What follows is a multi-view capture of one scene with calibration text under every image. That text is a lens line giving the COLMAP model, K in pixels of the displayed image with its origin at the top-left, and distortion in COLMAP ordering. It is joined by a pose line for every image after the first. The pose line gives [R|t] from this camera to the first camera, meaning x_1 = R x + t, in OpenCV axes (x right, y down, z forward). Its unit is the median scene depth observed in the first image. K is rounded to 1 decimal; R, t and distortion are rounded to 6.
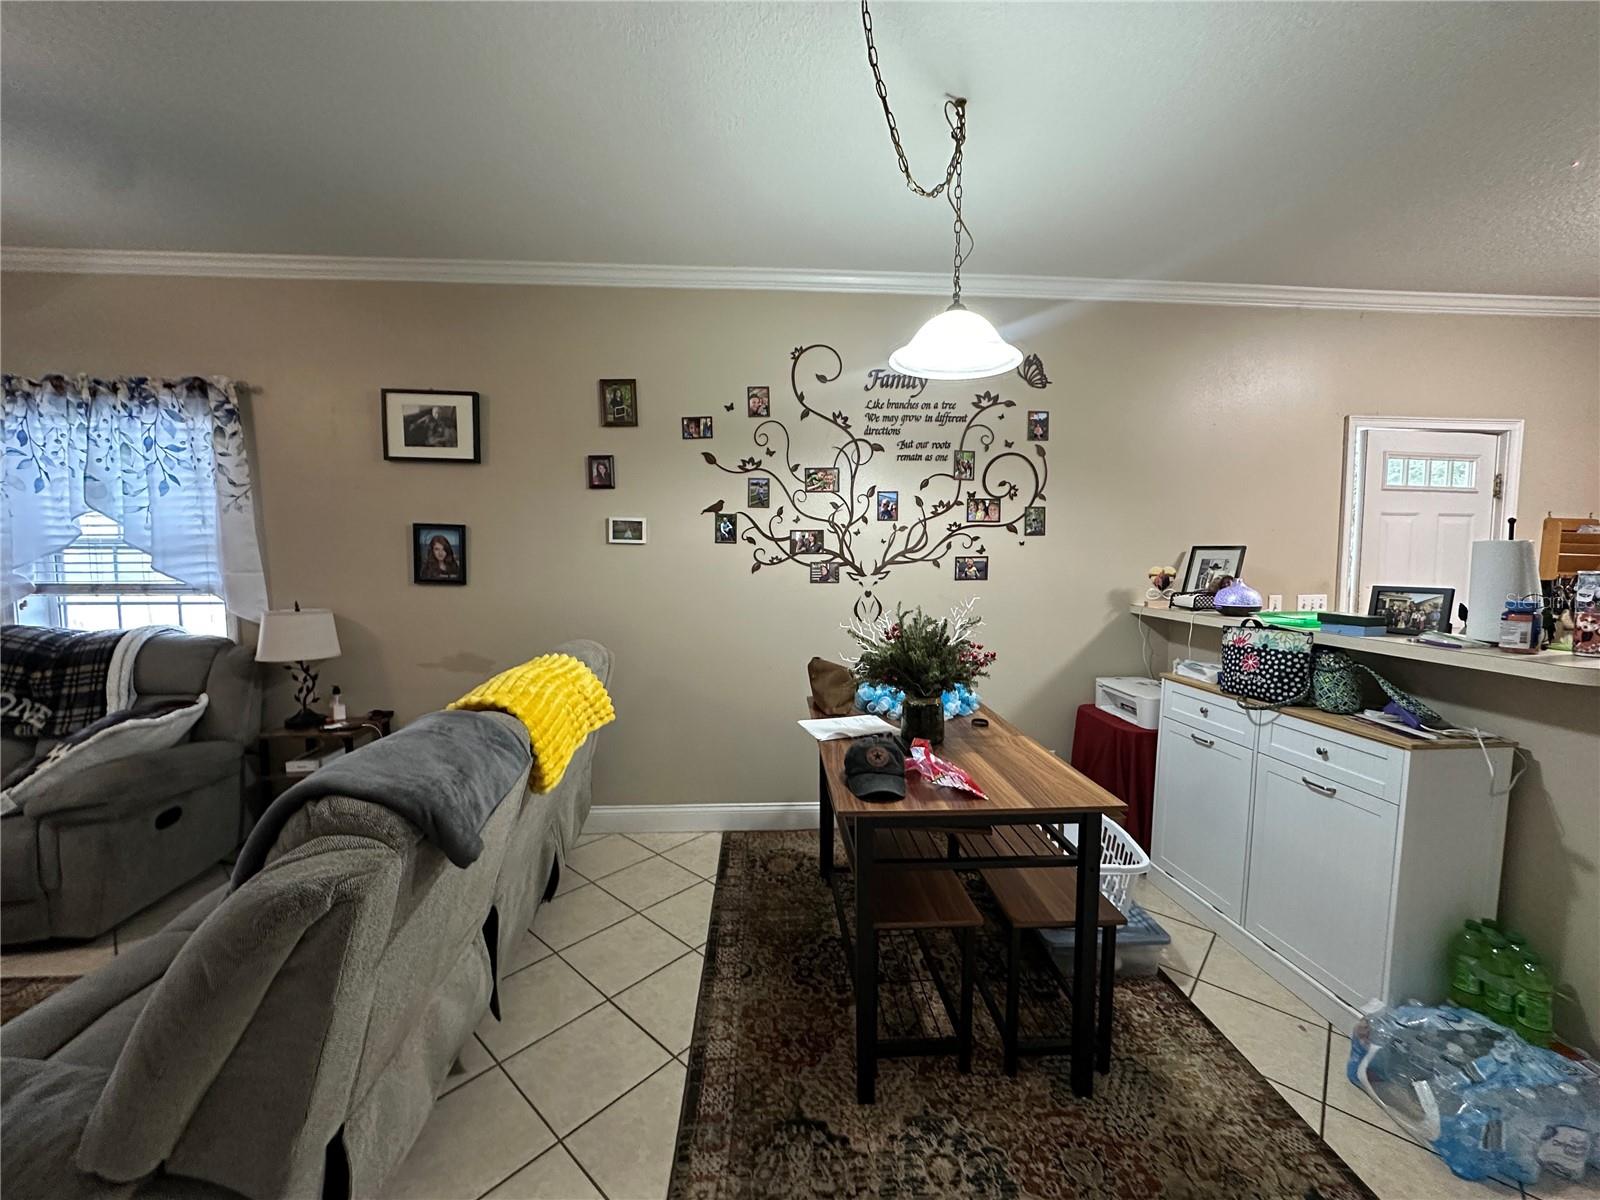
lens RADIAL K [[636.6, 0, 800.6], [0, 636.6, 602.1], [0, 0, 1]] dist [-0.001862, 0.000547]
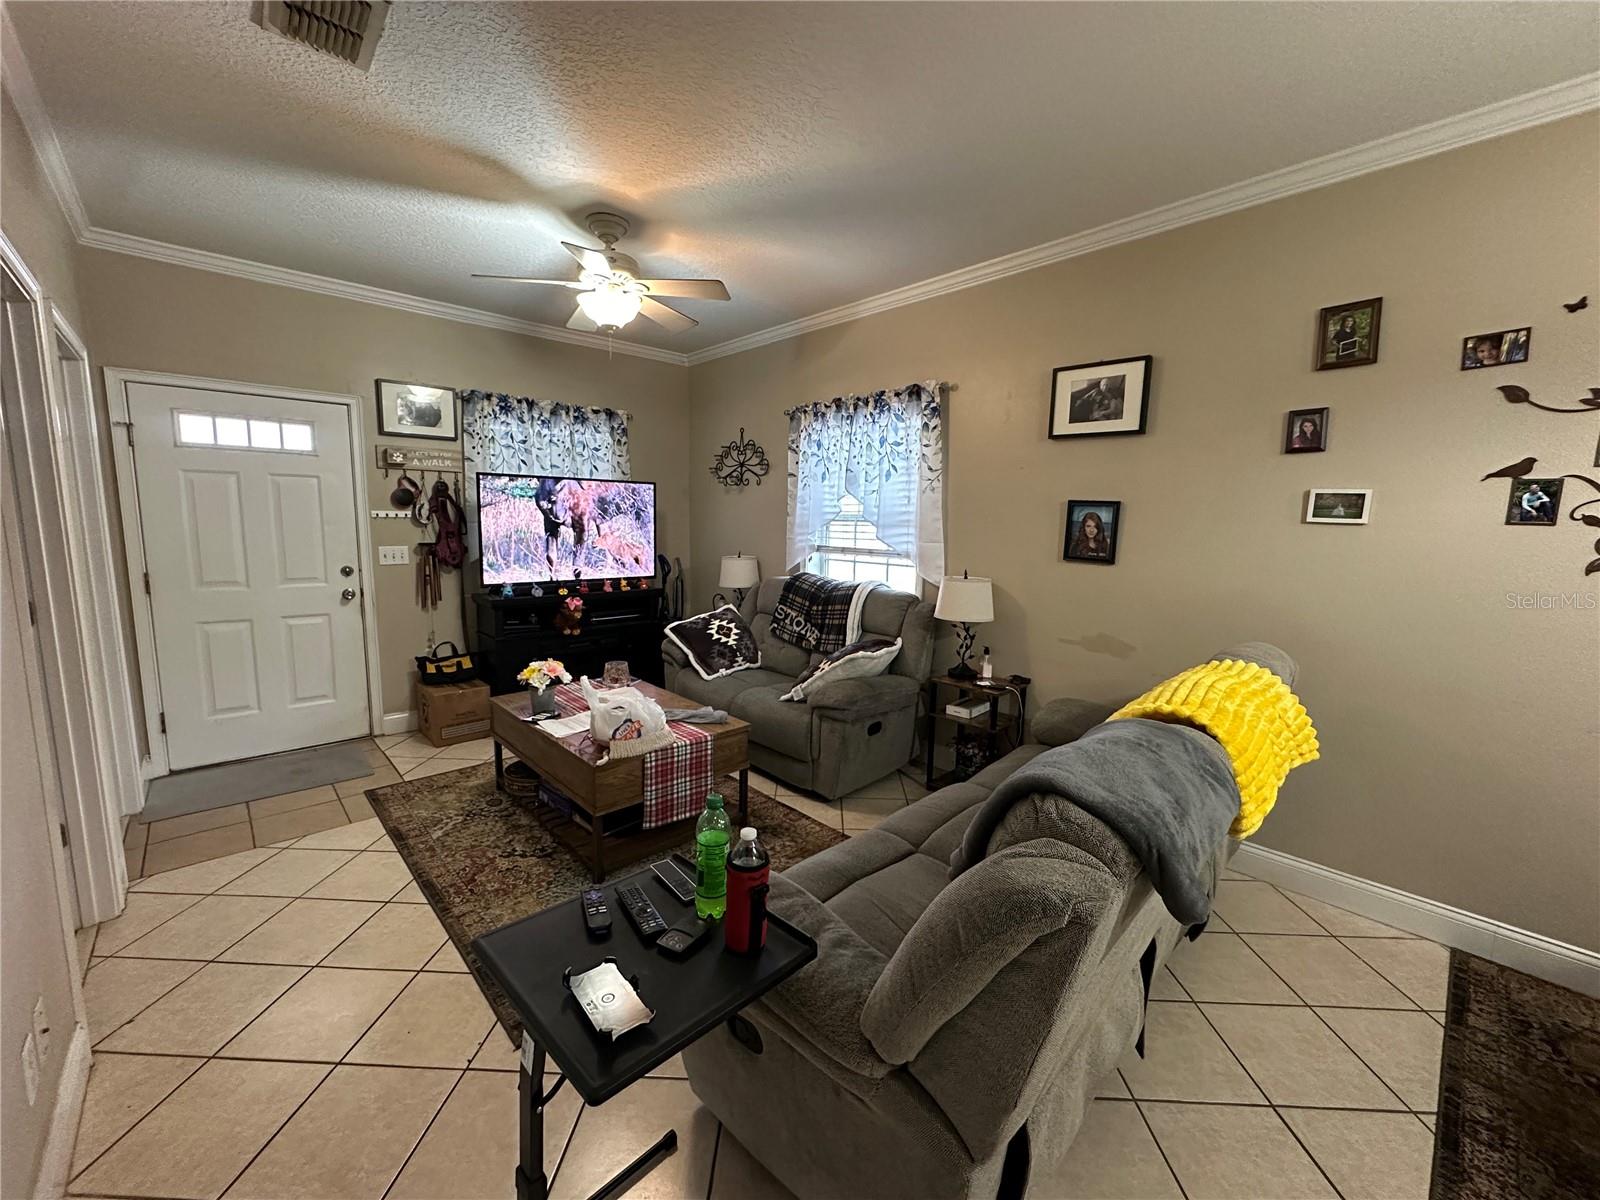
lens RADIAL K [[636.6, 0, 799.6], [0, 636.6, 600.1], [0, 0, 1]] dist [-0.001862, 0.000547]
pose [[0.640822, 0.107016, -0.760194, -0.097806], [-0.073043, 0.994243, 0.078391, -0.014281], [0.764206, 0.005293, 0.644950, 0.024155]]
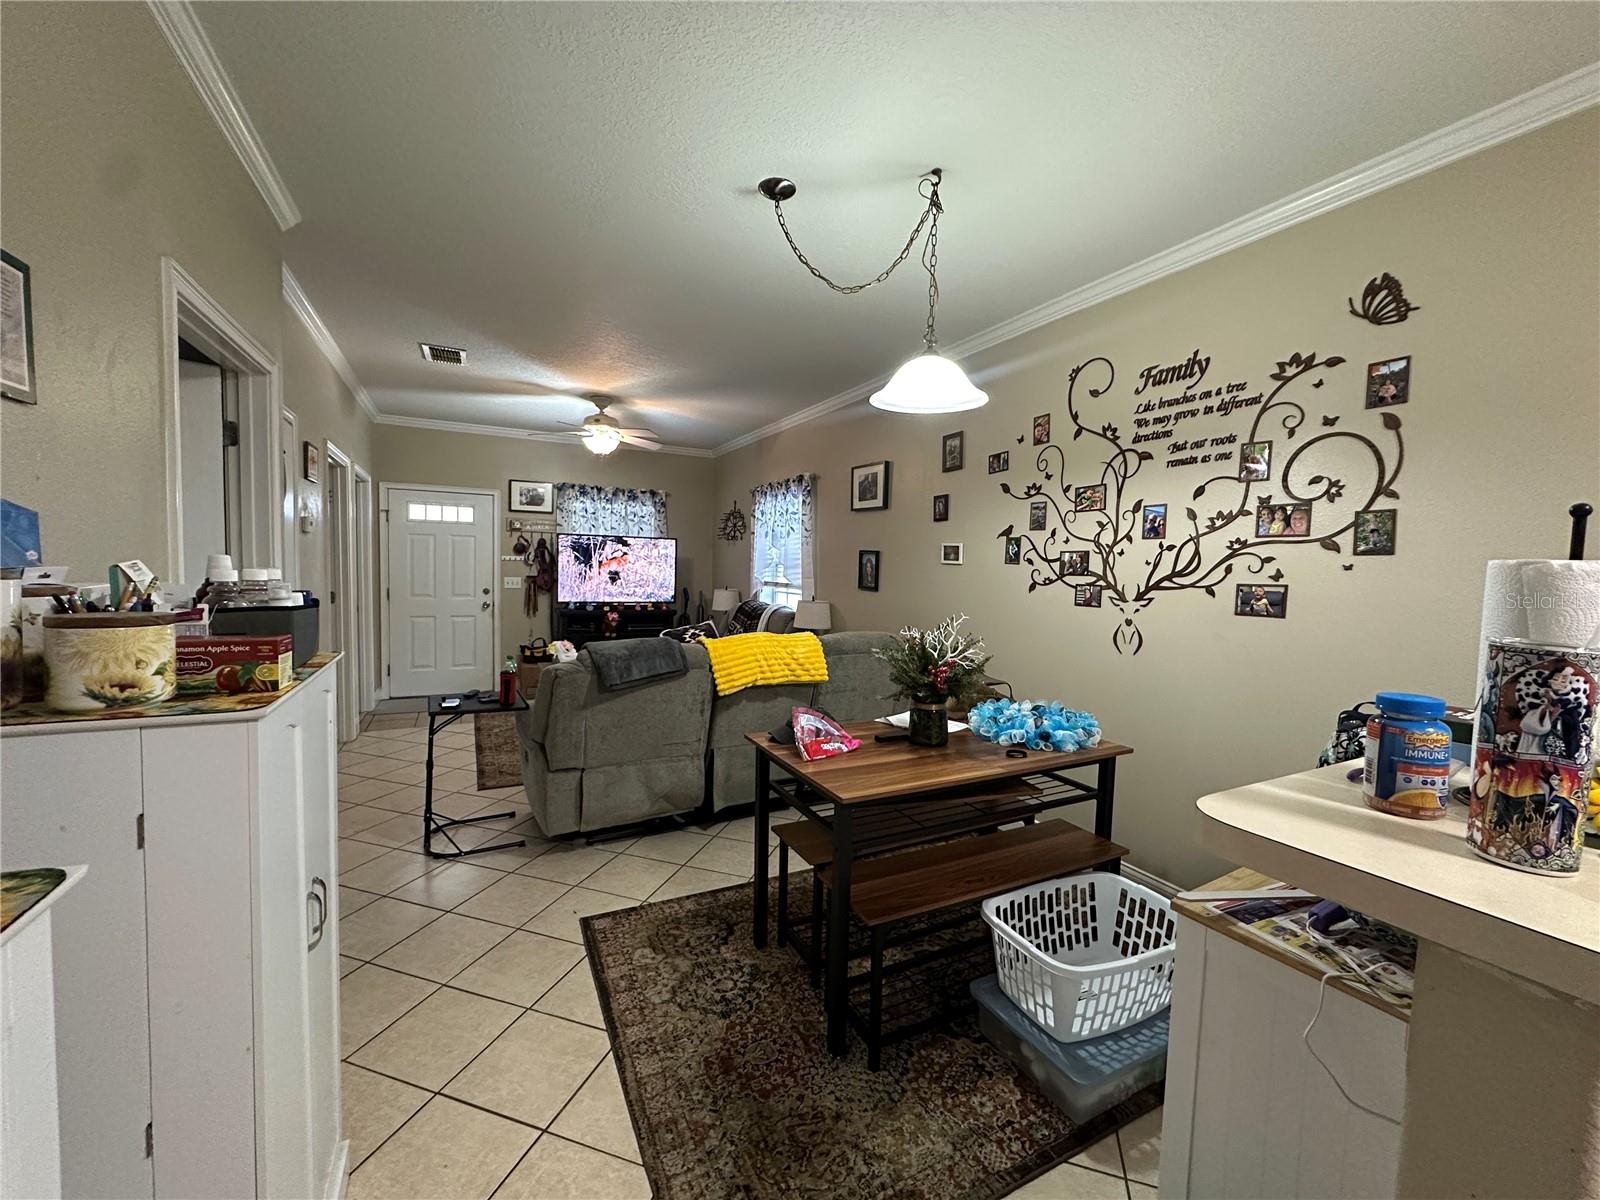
lens RADIAL K [[636.6, 0, 795.4], [0, 636.6, 601.1], [0, 0, 1]] dist [-0.001862, 0.000547]
pose [[0.405123, 0.058867, -0.912365, 0.757518], [-0.093815, 0.995334, 0.022563, -0.019856], [0.909436, 0.076453, 0.408755, 0.228558]]
